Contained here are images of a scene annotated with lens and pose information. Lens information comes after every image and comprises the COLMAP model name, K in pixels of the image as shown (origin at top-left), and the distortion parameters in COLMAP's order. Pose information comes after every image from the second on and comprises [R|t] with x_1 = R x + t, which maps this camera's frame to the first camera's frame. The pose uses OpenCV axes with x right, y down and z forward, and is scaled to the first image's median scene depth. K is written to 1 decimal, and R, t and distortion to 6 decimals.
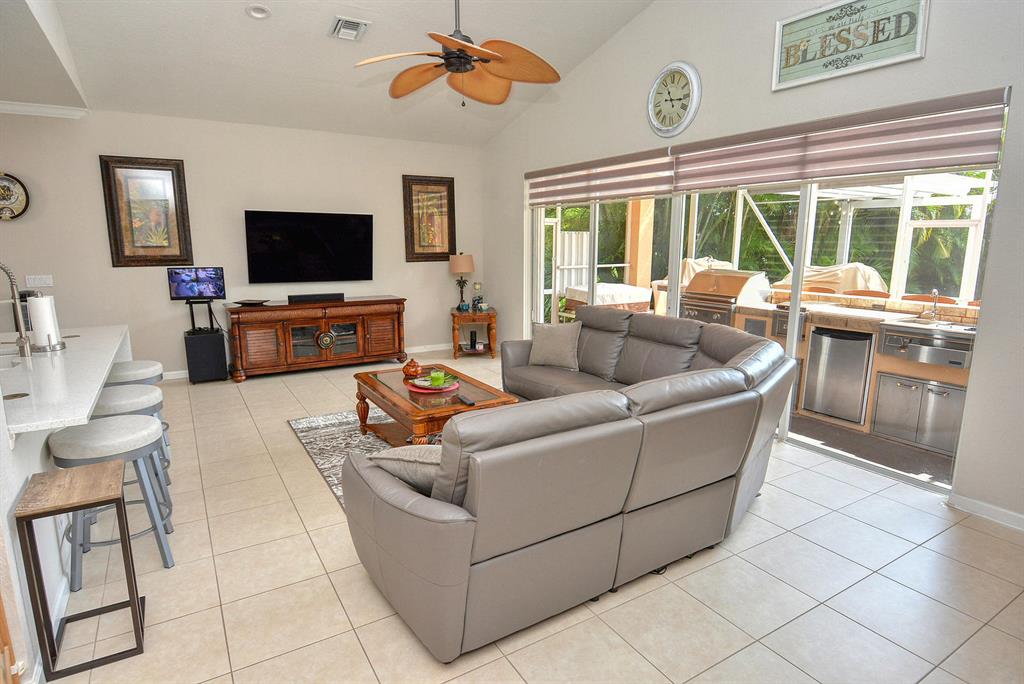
lens RADIAL K [[571.7, 0, 518.5], [0, 571.7, 351.6], [0, 0, 1]] dist [-0.002214, -0.012020]
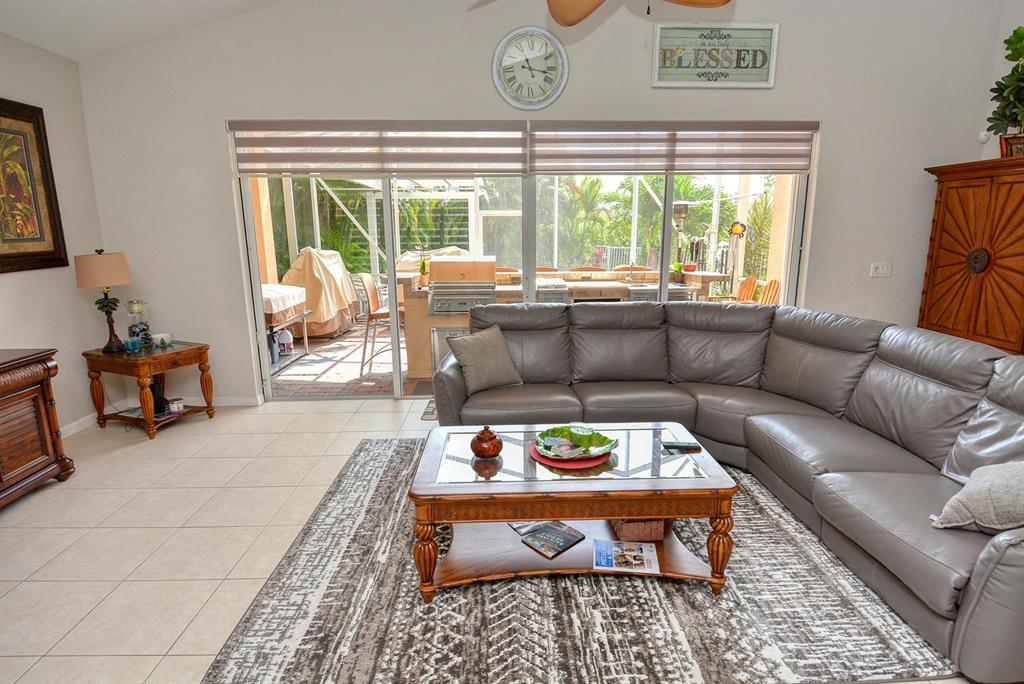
lens RADIAL K [[547.5, 0, 518.8], [0, 547.5, 345.0], [0, 0, 1]] dist [0.016305, -0.023233]
pose [[0.487697, -0.186397, 0.852882, -0.438607], [0.174245, 0.978067, 0.114119, -0.088020], [-0.855447, 0.092955, 0.509480, 0.472719]]
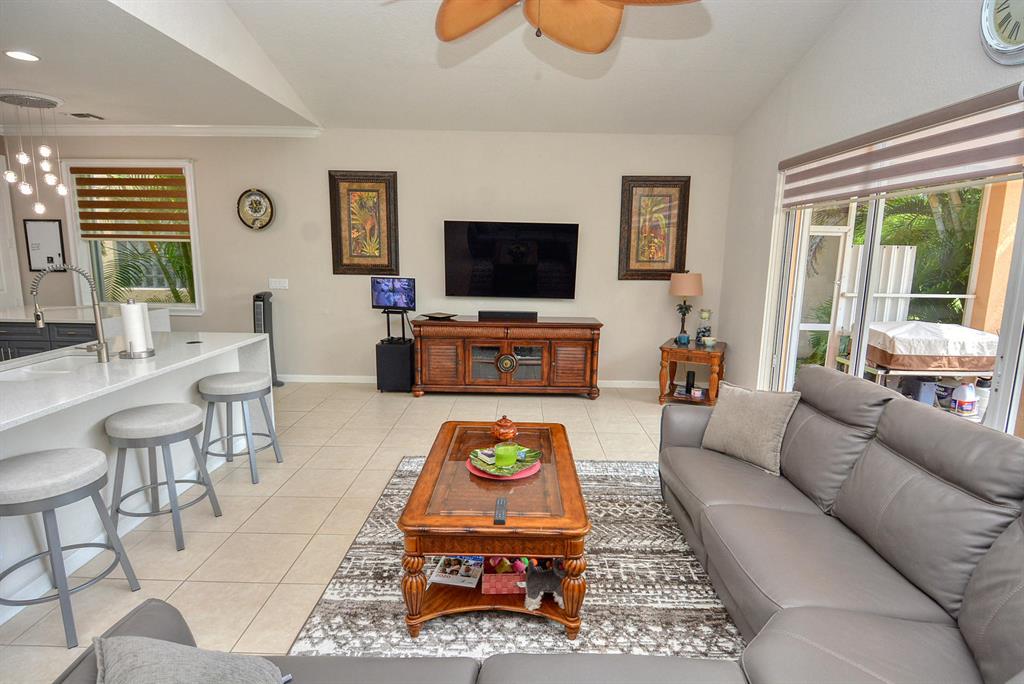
lens RADIAL K [[547.5, 0, 510.2], [0, 547.5, 346.0], [0, 0, 1]] dist [0.016305, -0.023233]
pose [[0.840790, 0.104270, -0.531226, 0.126770], [-0.117084, 0.993075, 0.009608, -0.058250], [0.528549, 0.054120, 0.847176, 0.284214]]
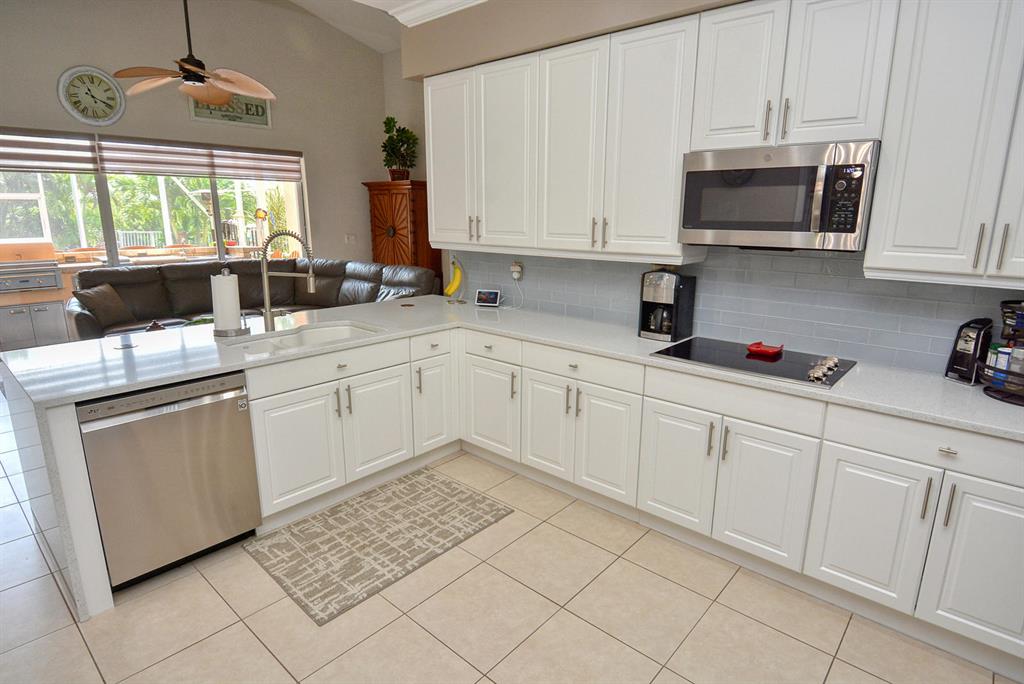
lens RADIAL K [[547.5, 0, 512.7], [0, 547.5, 343.5], [0, 0, 1]] dist [0.016305, -0.023233]
pose [[-0.290507, -0.226337, 0.929719, -0.946538], [0.178176, 0.941834, 0.284960, -0.085978], [-0.940138, 0.248436, -0.233282, 0.426257]]
